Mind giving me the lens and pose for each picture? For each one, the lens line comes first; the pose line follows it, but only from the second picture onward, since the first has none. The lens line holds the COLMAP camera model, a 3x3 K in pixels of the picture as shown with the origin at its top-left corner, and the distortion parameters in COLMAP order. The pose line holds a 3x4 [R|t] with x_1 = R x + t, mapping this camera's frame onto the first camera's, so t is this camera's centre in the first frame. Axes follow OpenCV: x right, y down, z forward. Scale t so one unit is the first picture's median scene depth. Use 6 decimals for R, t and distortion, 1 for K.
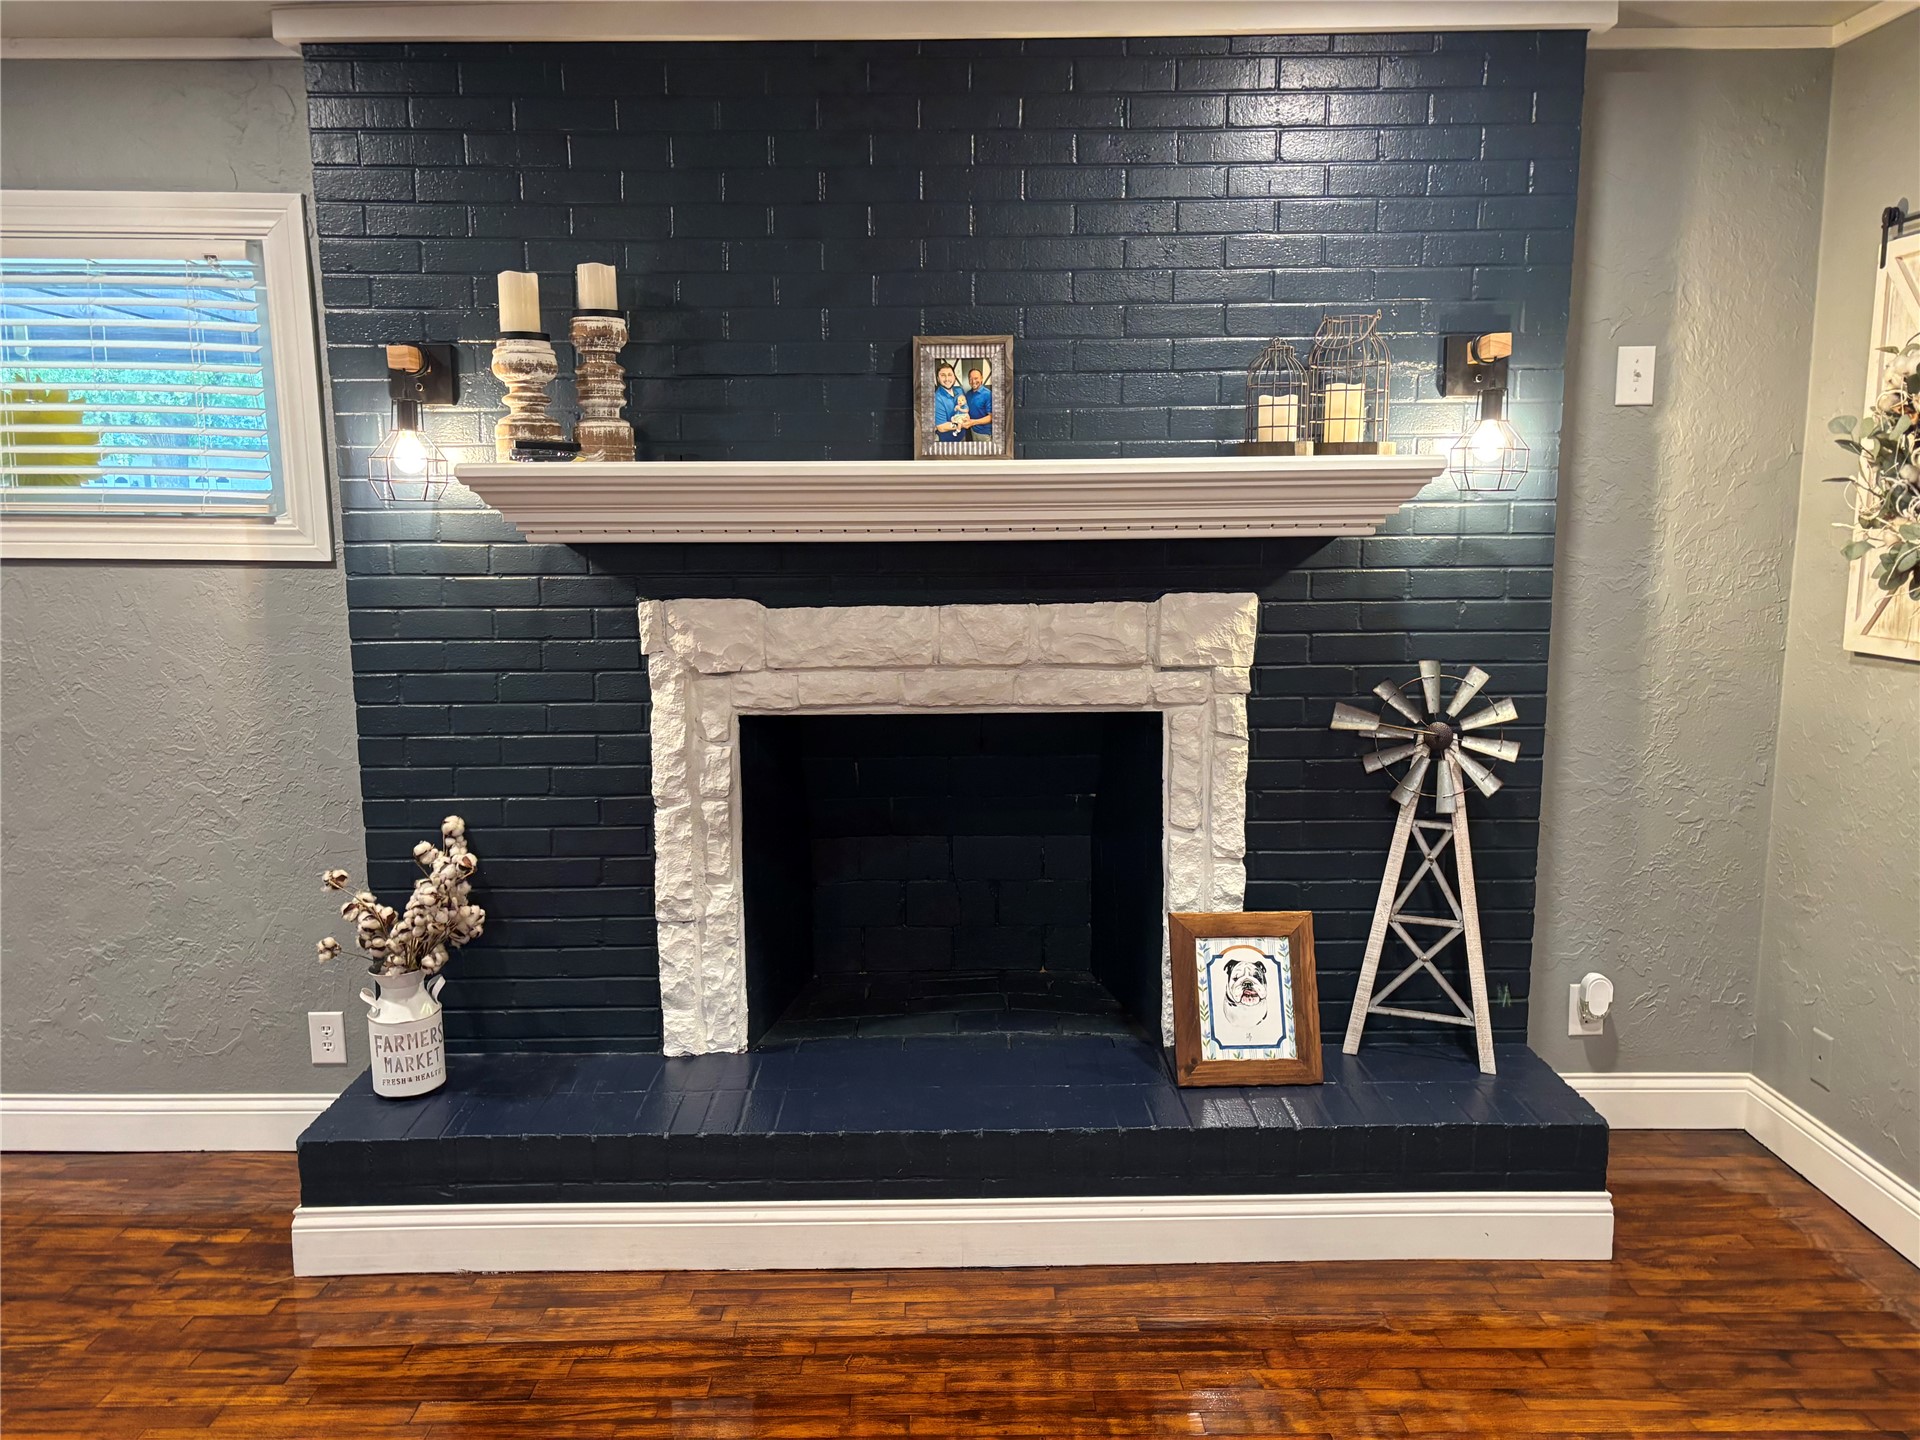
lens RADIAL K [[1459.1, 0, 960.4], [0, 1459.1, 727.8], [0, 0, 1]] dist [0.047016, -0.035737]
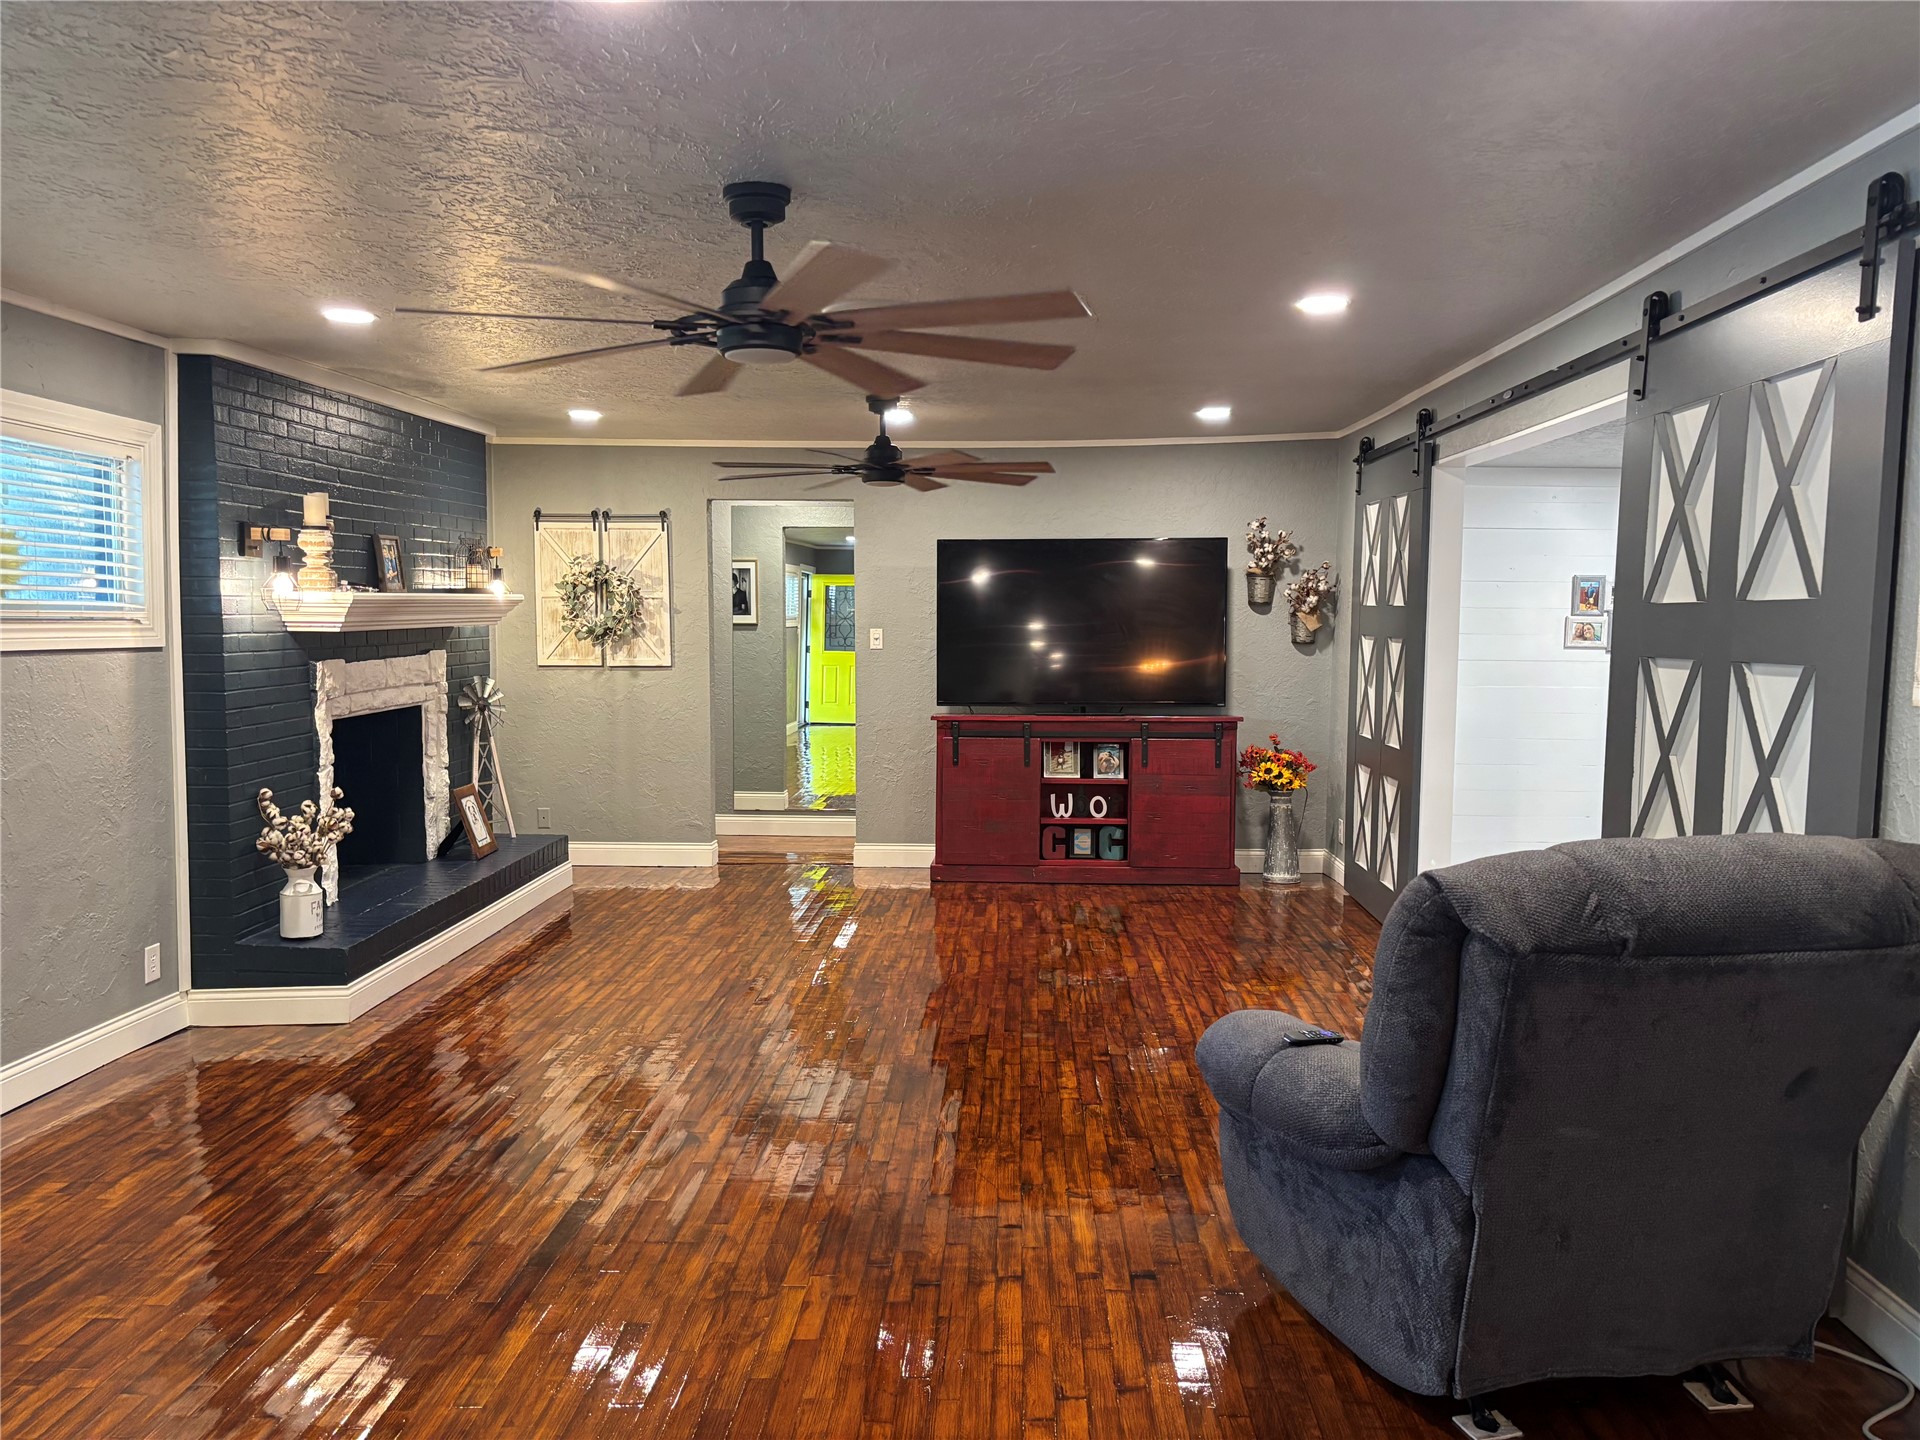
lens RADIAL K [[1459.1, 0, 961.4], [0, 1459.1, 723.5], [0, 0, 1]] dist [0.047016, -0.035737]
pose [[0.050053, -0.074836, 0.995939, -2.071443], [0.144949, 0.987175, 0.066893, -0.013105], [-0.988172, 0.141013, 0.060258, 0.063950]]
